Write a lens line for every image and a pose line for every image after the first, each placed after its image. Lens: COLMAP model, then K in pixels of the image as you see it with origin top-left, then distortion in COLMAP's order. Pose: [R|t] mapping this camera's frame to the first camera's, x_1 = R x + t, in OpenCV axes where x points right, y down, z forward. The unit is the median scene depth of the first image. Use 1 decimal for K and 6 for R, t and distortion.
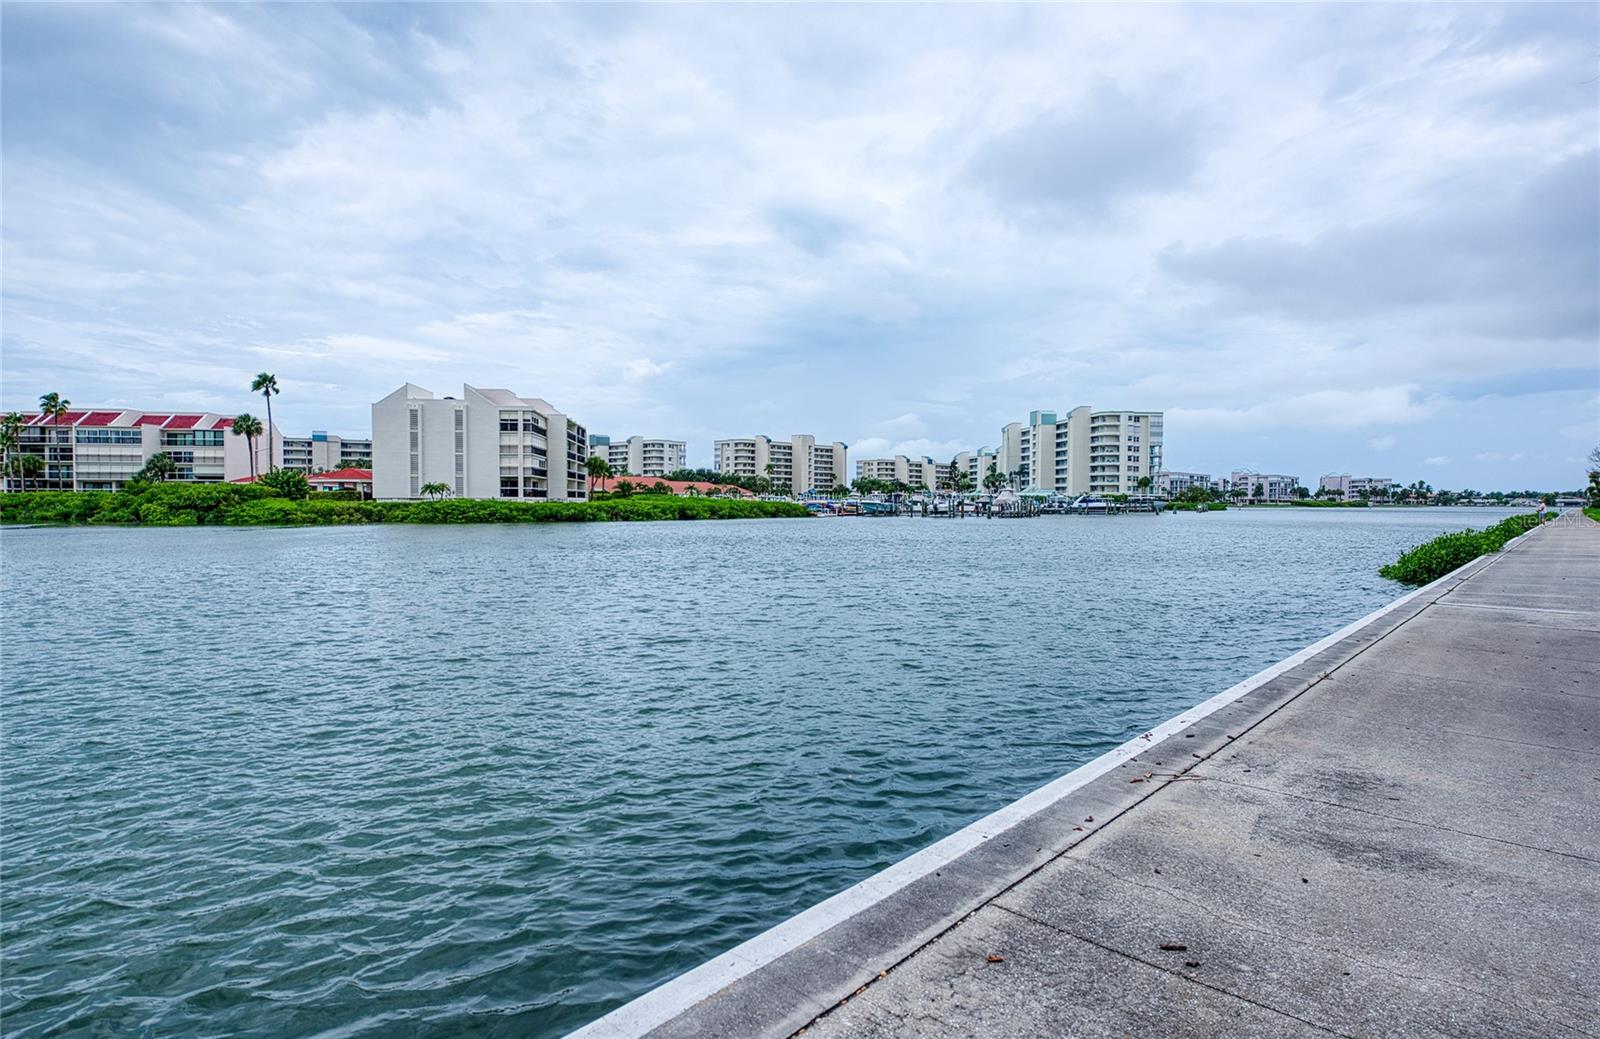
lens RADIAL K [[866.9, 0, 802.4], [0, 866.9, 519.0], [0, 0, 1]] dist [0.000084, -0.005792]
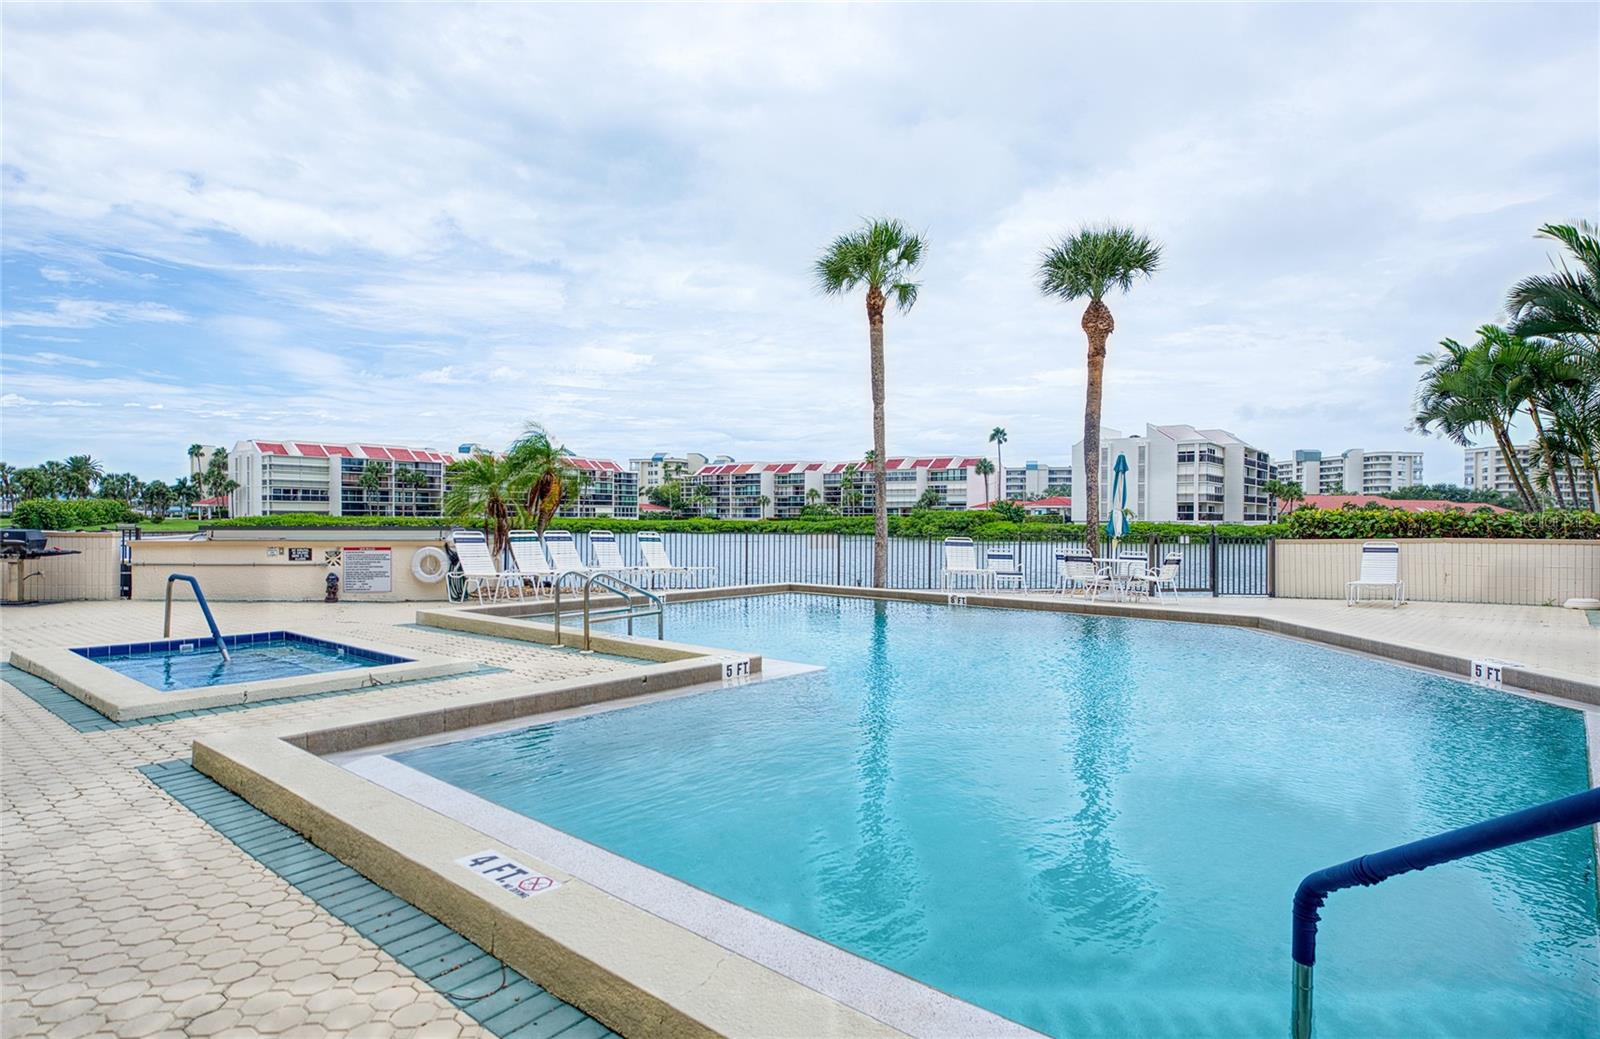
lens RADIAL K [[866.9, 0, 788.5], [0, 866.9, 560.6], [0, 0, 1]] dist [0.000084, -0.005792]
pose [[0.711760, 0.035031, -0.701549, 0.070497], [-0.016961, 0.999322, 0.032691, -0.000842], [0.702218, -0.011369, 0.711871, -0.134284]]
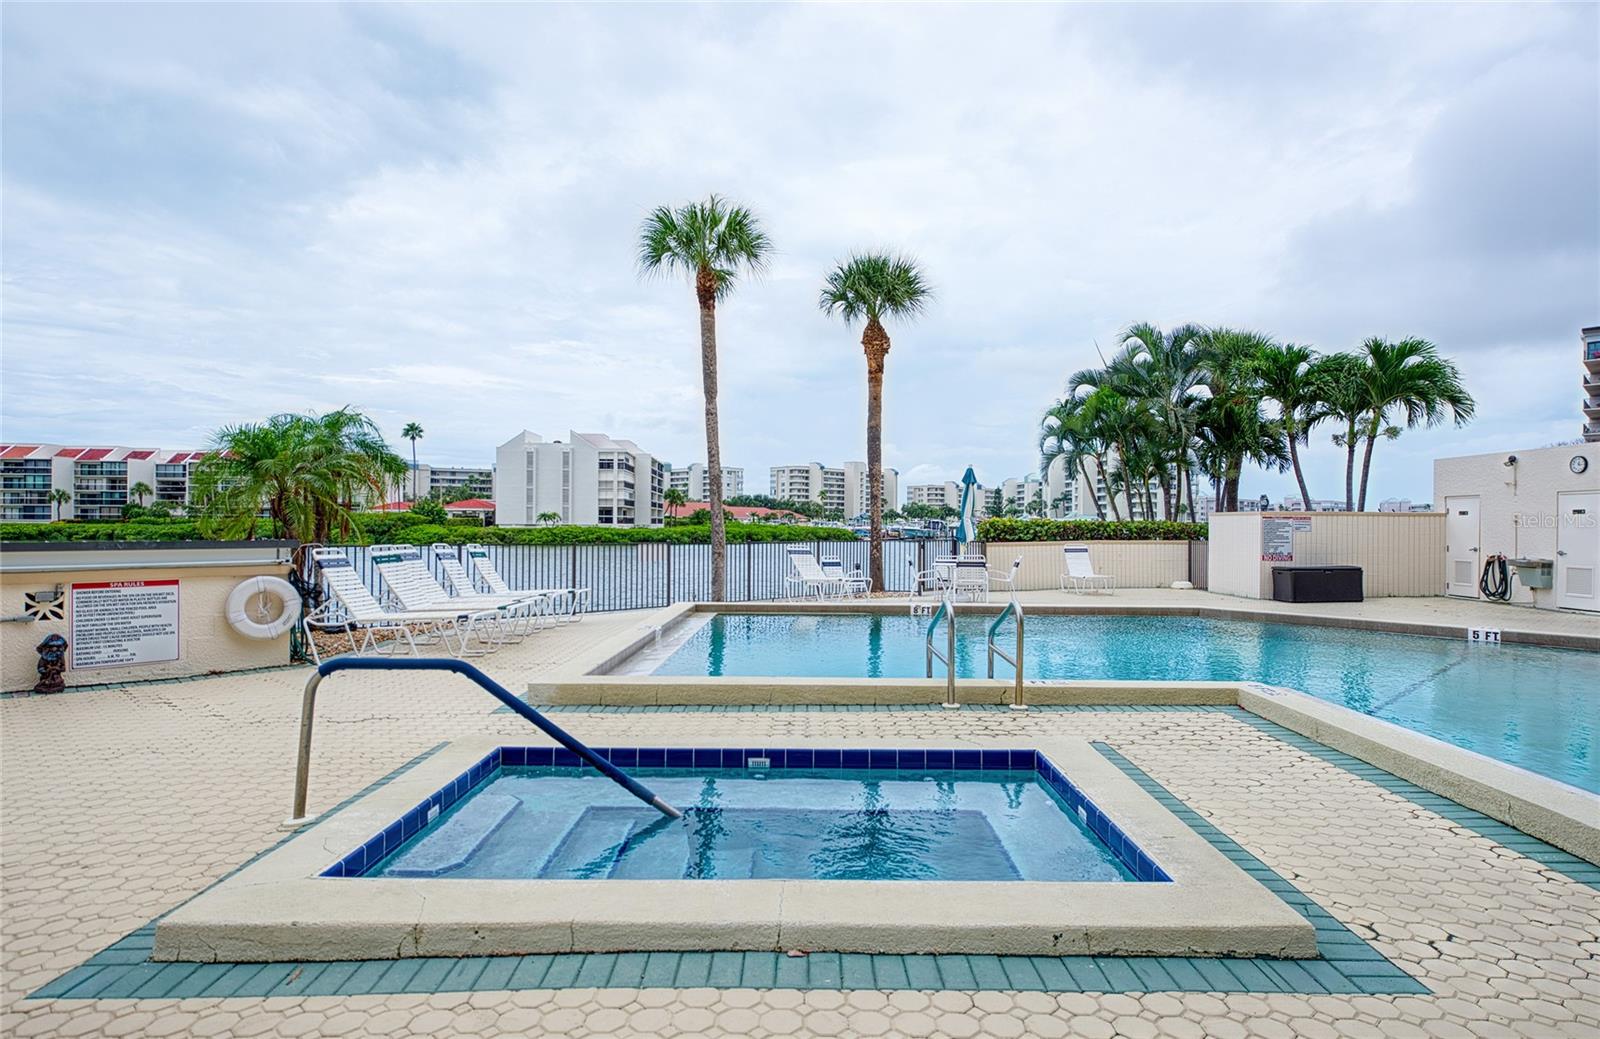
lens RADIAL K [[866.9, 0, 808.4], [0, 866.9, 568.2], [0, 0, 1]] dist [0.000084, -0.005792]
pose [[0.998499, 0.006439, -0.054392, 0.006742], [-0.004806, 0.999535, 0.030096, -0.000937], [0.054560, -0.029789, 0.998066, -0.149474]]
